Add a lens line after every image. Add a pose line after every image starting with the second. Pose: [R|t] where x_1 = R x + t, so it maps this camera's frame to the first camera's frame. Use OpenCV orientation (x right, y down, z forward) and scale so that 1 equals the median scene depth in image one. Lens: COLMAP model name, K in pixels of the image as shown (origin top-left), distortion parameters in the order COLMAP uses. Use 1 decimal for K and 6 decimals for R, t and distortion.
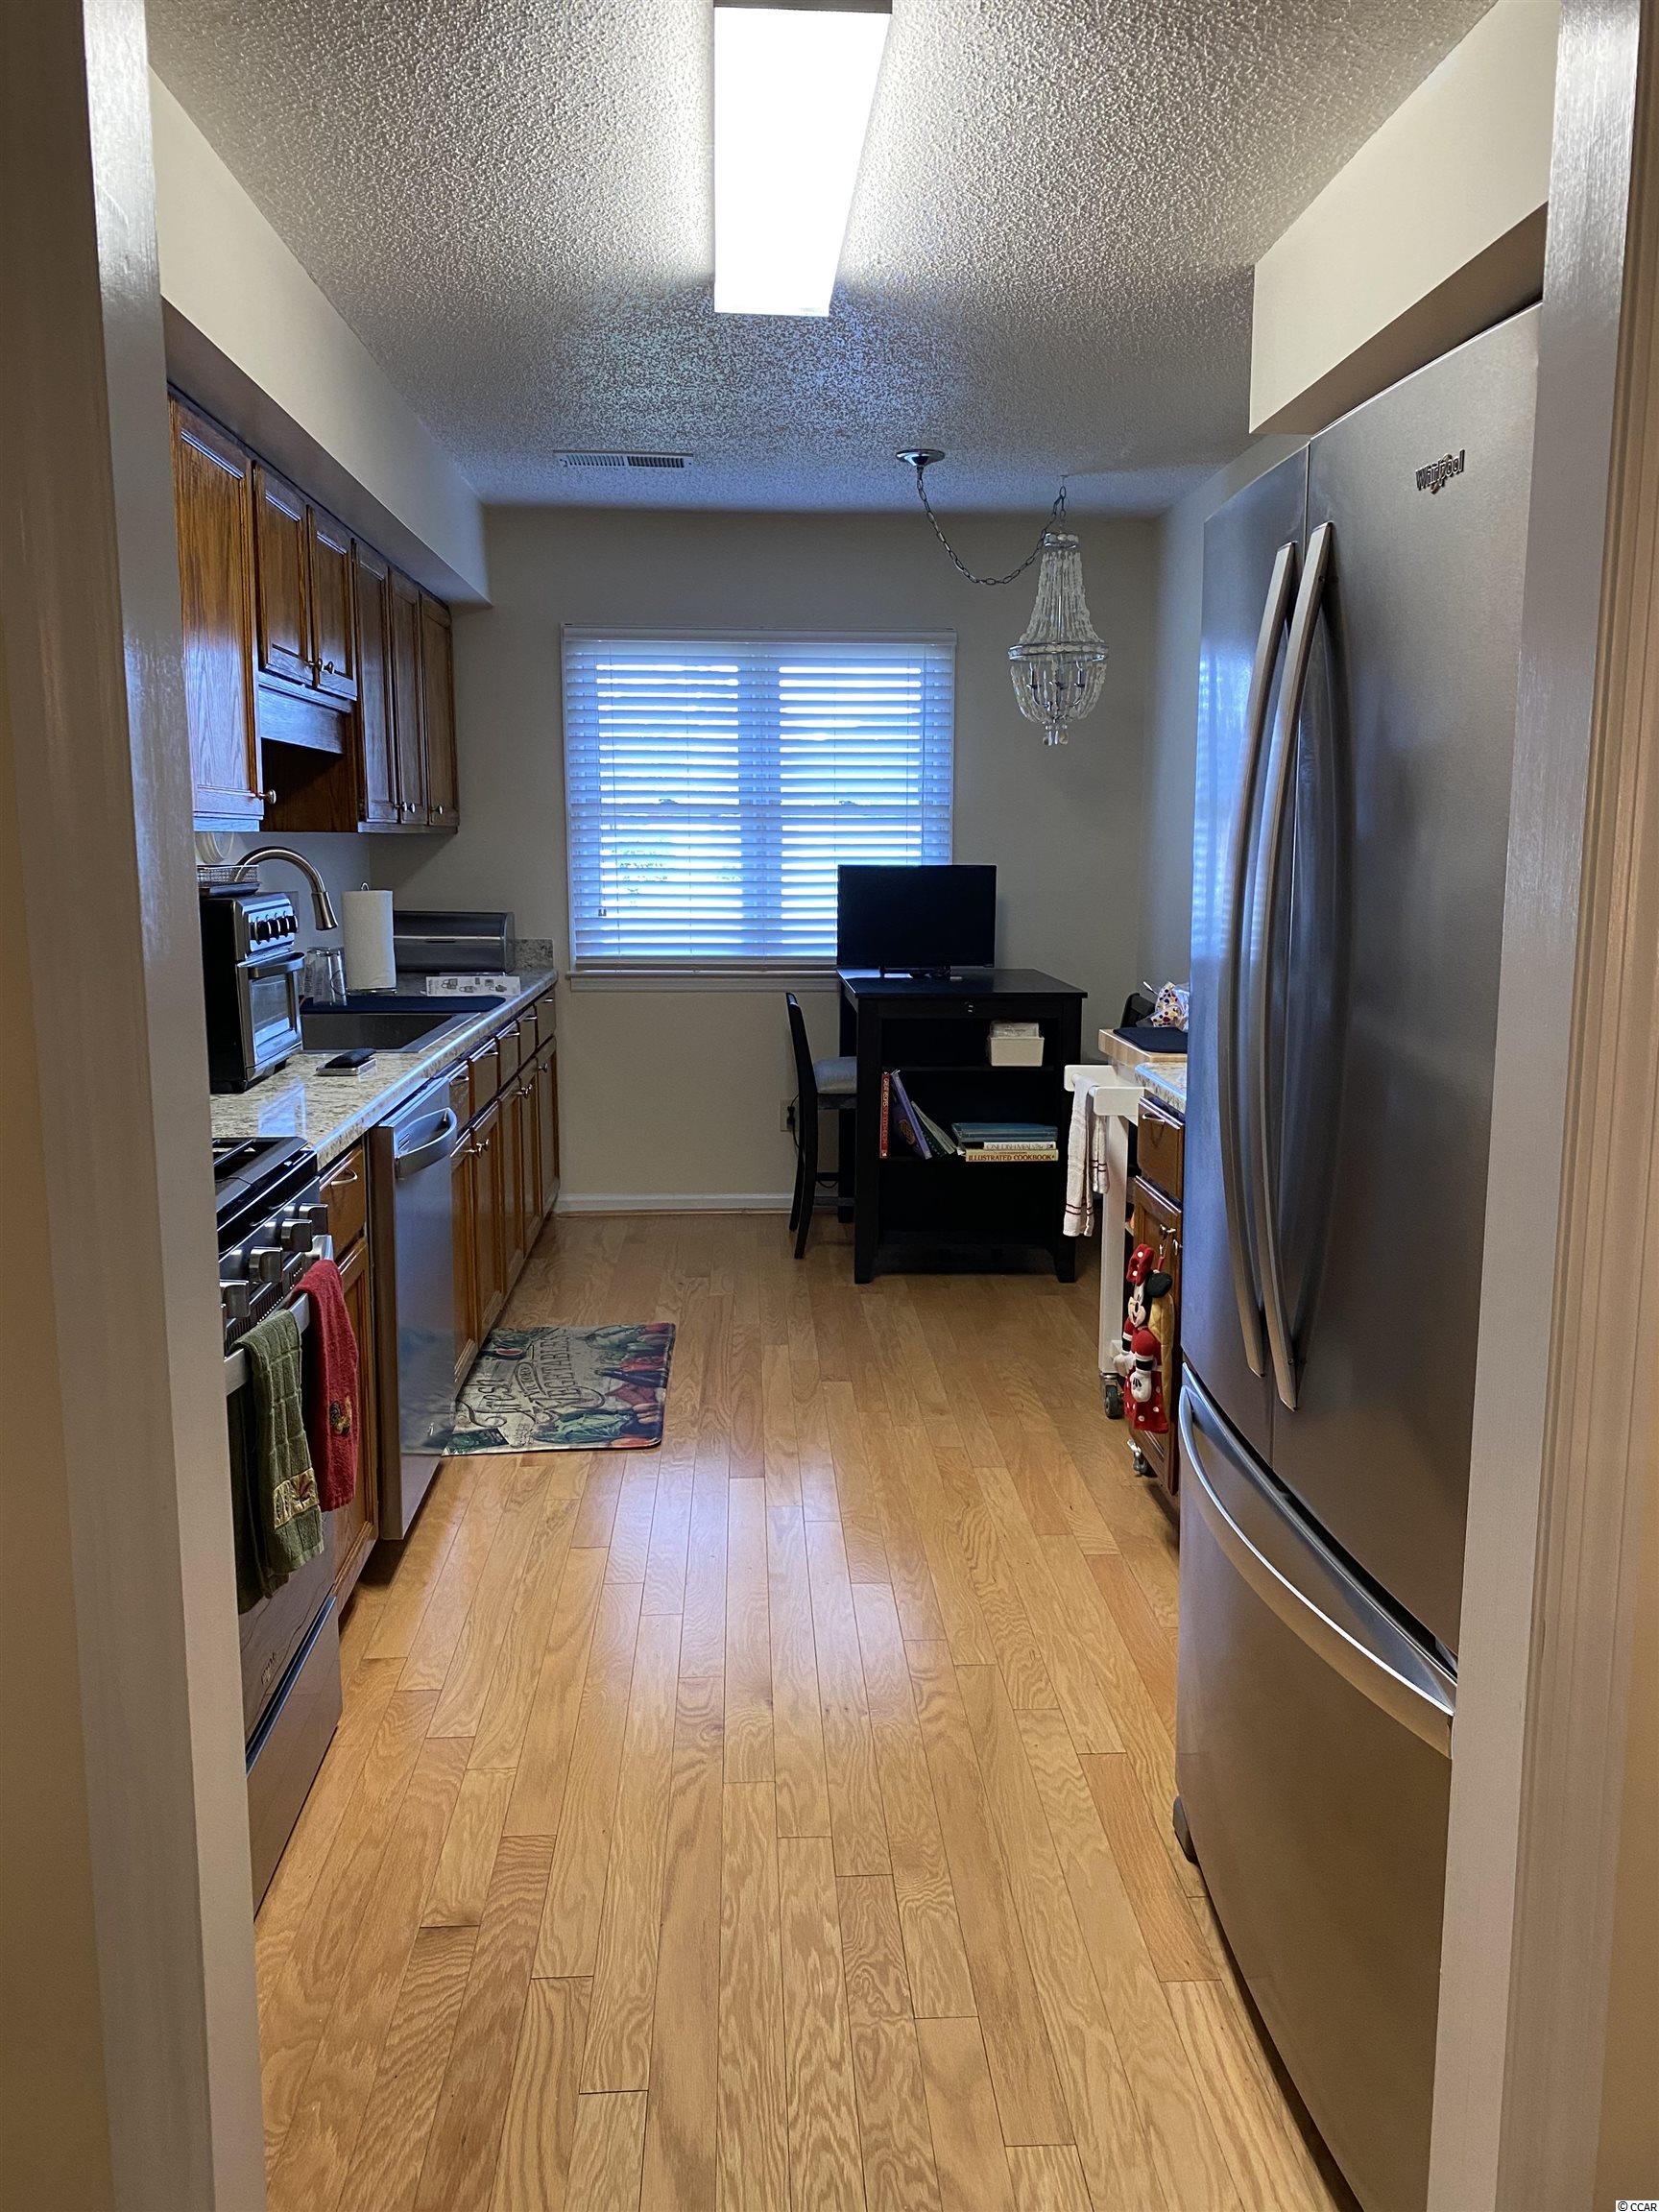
lens RADIAL K [[1693.9, 0, 829.5], [0, 1693.9, 1106.0], [0, 0, 1]] dist [0.219739, -0.492951]
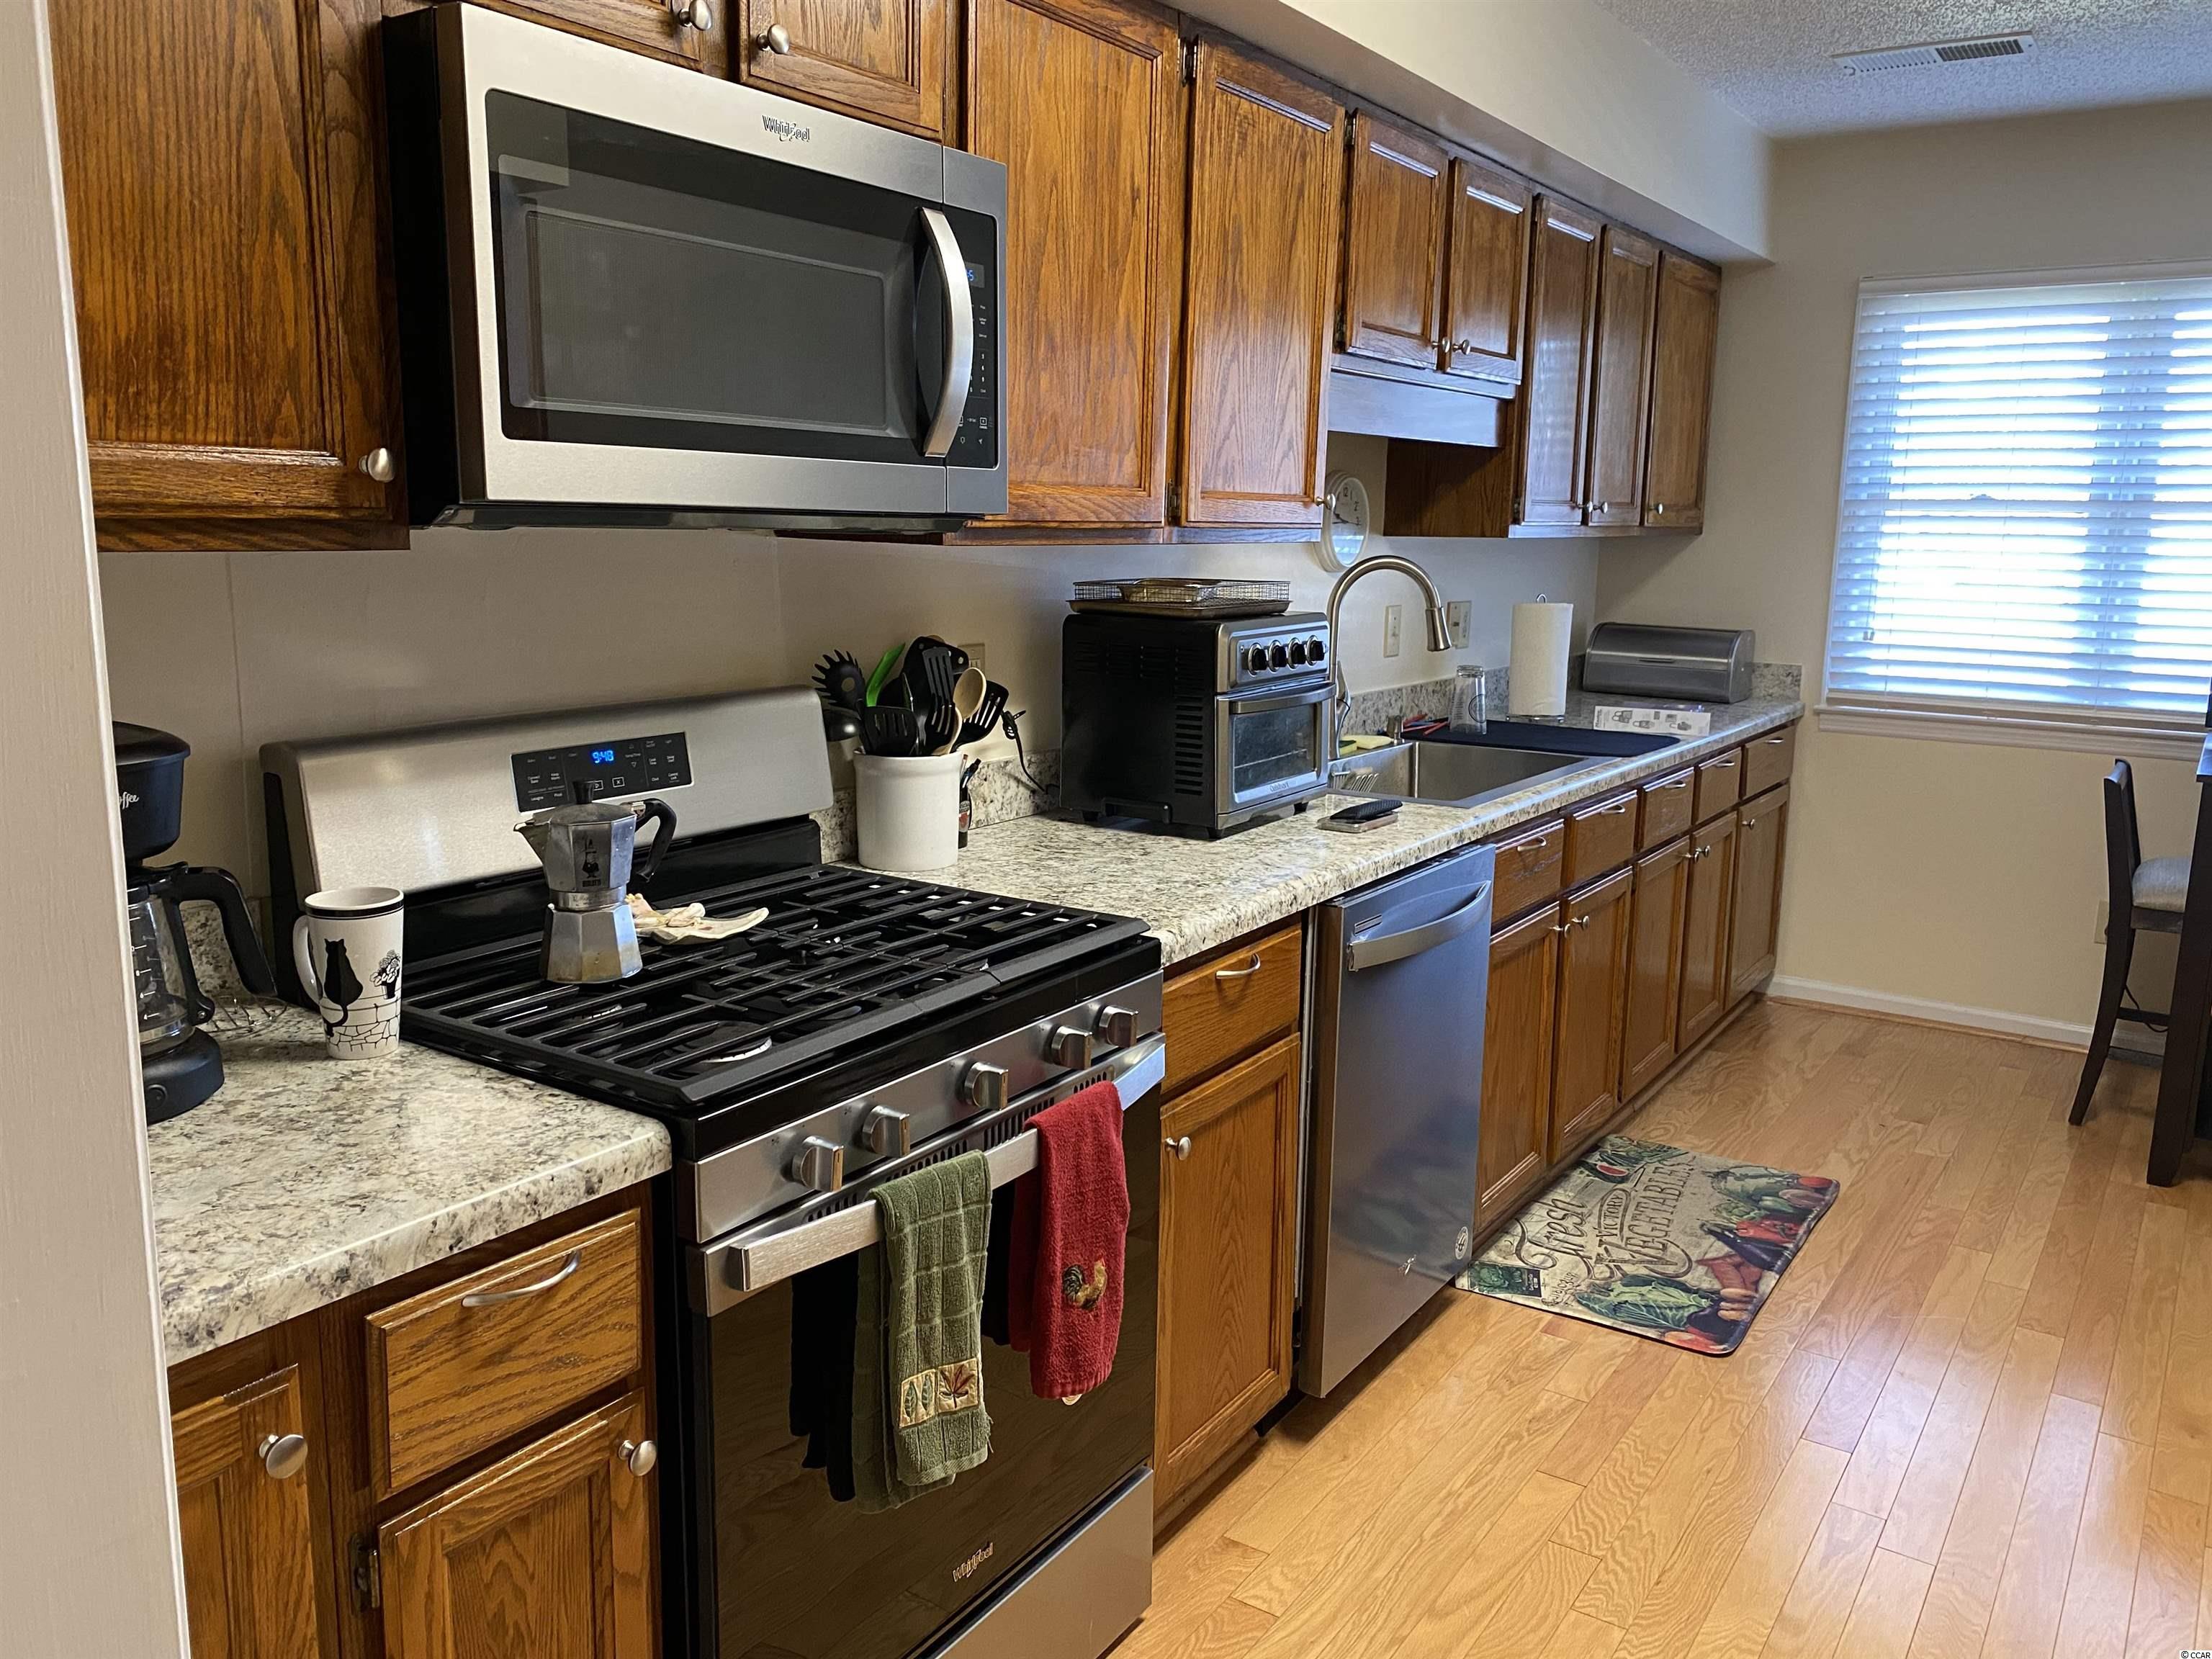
lens RADIAL K [[1707.0, 0, 1106.0], [0, 1707.0, 829.5], [0, 0, 1]] dist [0.045107, -0.041801]
pose [[0.798107, 0.119874, -0.590470, 0.089366], [-0.108088, 0.992596, 0.055414, -0.039566], [0.592741, 0.019596, 0.805155, 0.193536]]
